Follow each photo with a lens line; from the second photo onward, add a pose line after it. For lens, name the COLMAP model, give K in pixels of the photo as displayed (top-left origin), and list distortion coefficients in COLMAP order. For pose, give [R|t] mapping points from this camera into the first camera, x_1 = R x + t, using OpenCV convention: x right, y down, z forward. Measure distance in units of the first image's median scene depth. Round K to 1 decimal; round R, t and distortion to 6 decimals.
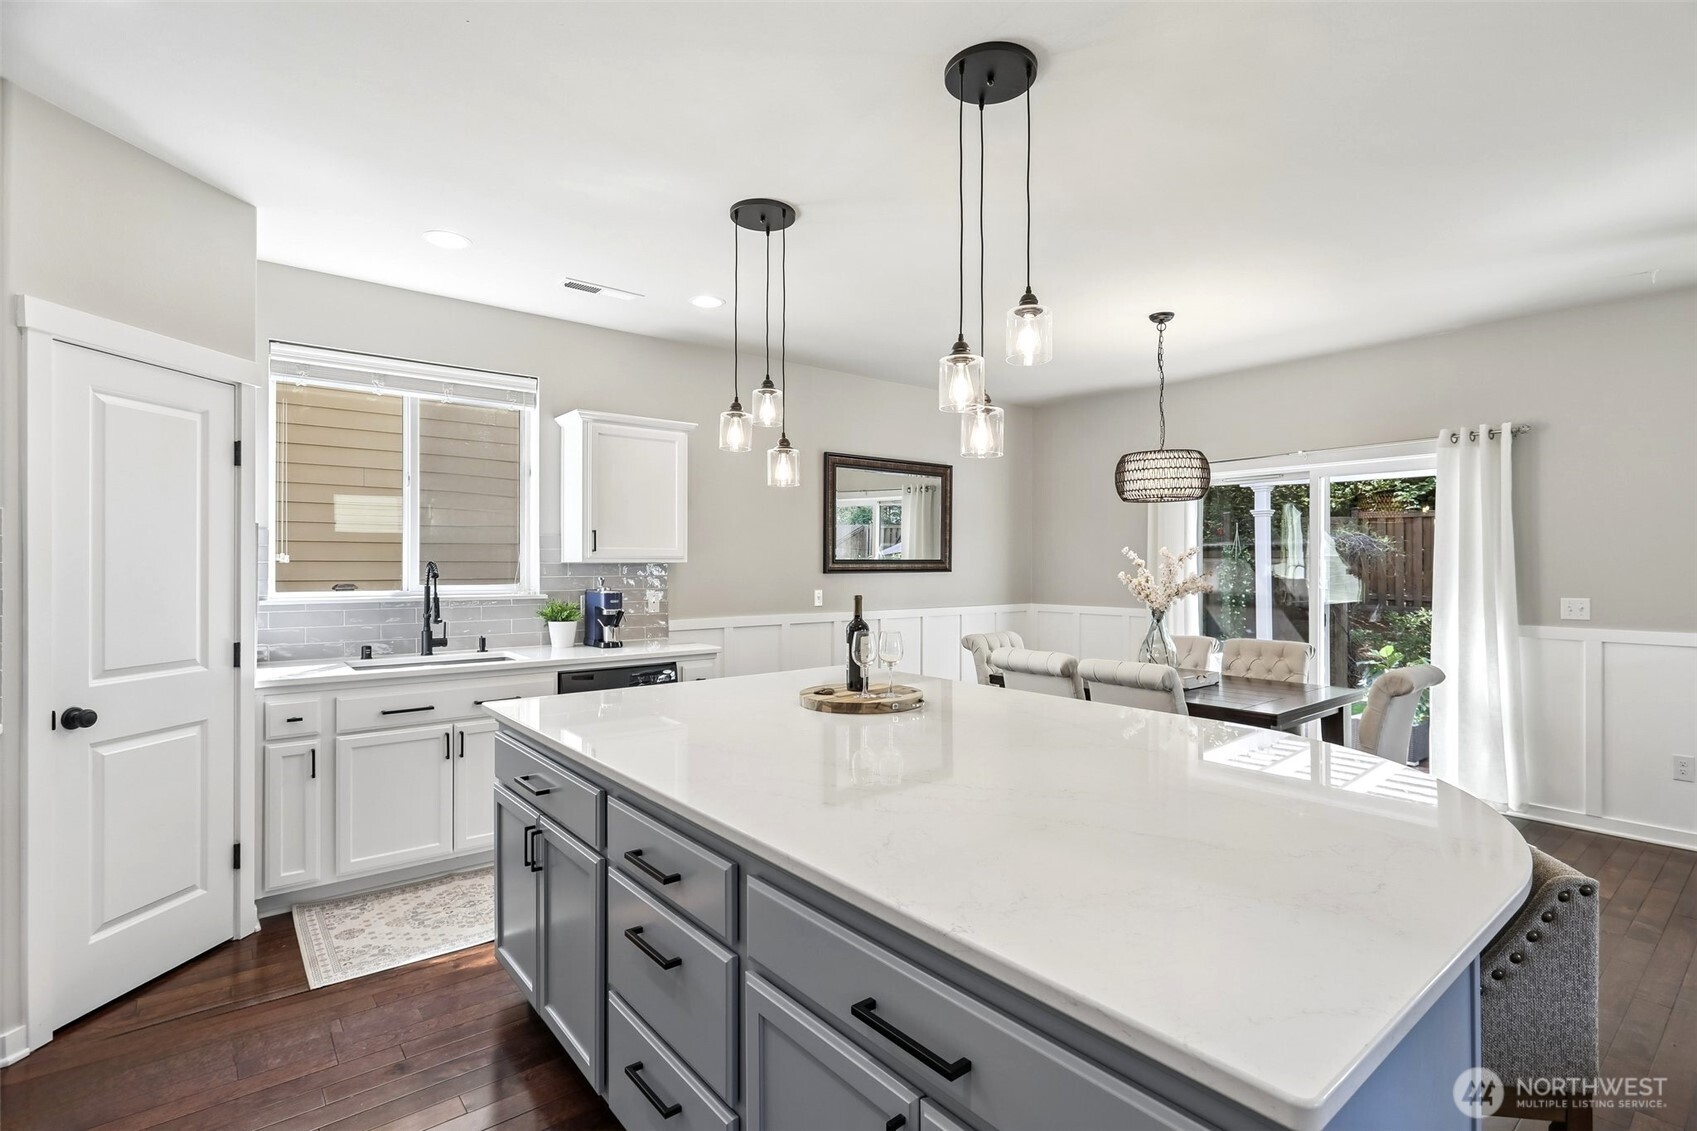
lens RADIAL K [[801.6, 0, 844.8], [0, 801.6, 569.2], [0, 0, 1]] dist [-0.013354, 0.012114]
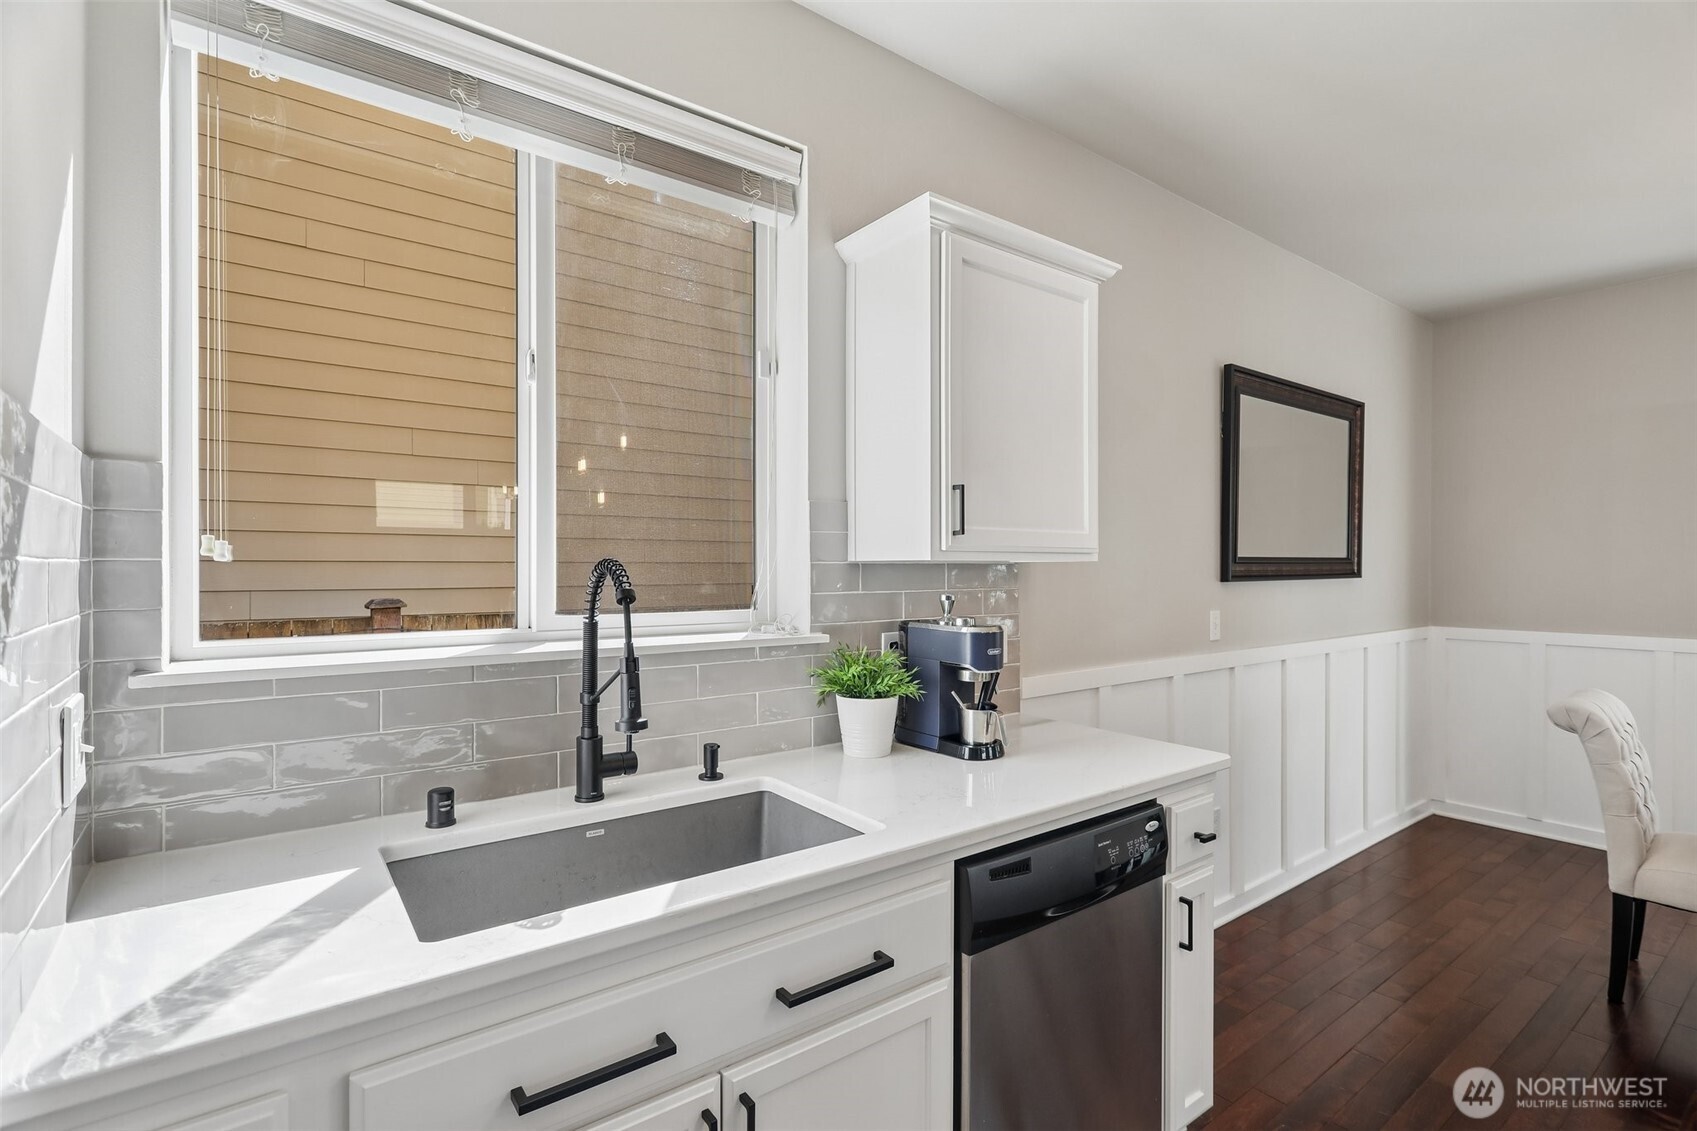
lens RADIAL K [[801.6, 0, 844.8], [0, 801.6, 569.2], [0, 0, 1]] dist [-0.013354, 0.012114]
pose [[0.999394, -0.000050, -0.034814, -0.350363], [-0.000007, 0.999999, -0.001616, -0.003331], [0.034814, 0.001615, 0.999393, 0.560111]]
